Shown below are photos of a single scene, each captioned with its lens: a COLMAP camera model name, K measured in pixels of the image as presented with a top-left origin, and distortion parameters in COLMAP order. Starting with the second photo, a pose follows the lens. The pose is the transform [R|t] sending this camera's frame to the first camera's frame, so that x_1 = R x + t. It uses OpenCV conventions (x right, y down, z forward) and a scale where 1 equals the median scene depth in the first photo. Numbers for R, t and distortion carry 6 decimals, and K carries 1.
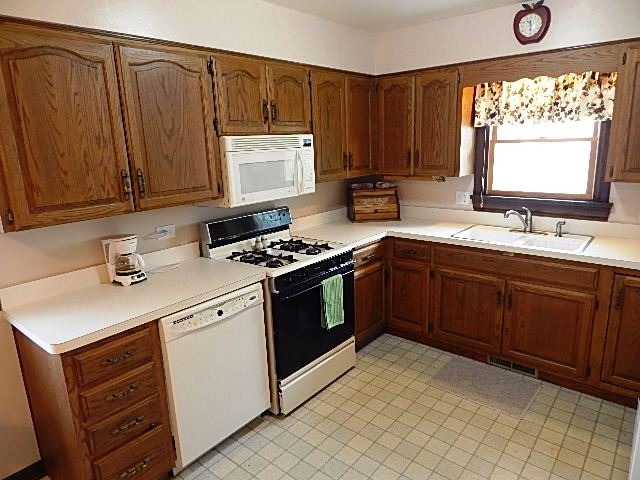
lens RADIAL K [[421.5, 0, 319.6], [0, 421.5, 237.7], [0, 0, 1]] dist [-0.000201, -0.004381]
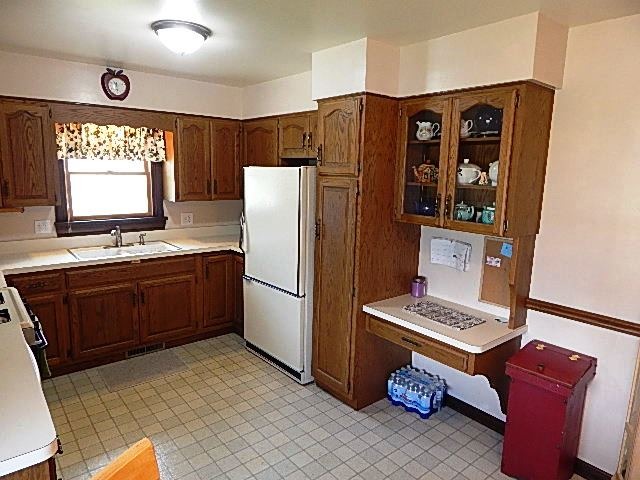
lens RADIAL K [[421.5, 0, 319.6], [0, 421.5, 237.7], [0, 0, 1]] dist [-0.000201, -0.004381]
pose [[0.185764, -0.128156, 0.974201, -0.646611], [0.191066, 0.977245, 0.092124, -0.042246], [-0.963839, 0.169023, 0.206023, 0.183630]]
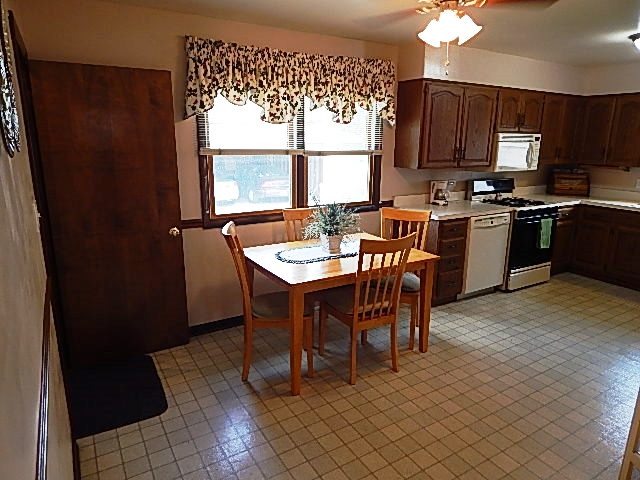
lens RADIAL K [[421.5, 0, 319.6], [0, 421.5, 237.7], [0, 0, 1]] dist [-0.000201, -0.004381]
pose [[0.944912, 0.122588, -0.303502, -0.282835], [-0.119017, 0.992429, 0.030312, 0.207426], [0.304920, 0.007480, 0.952349, -0.816057]]
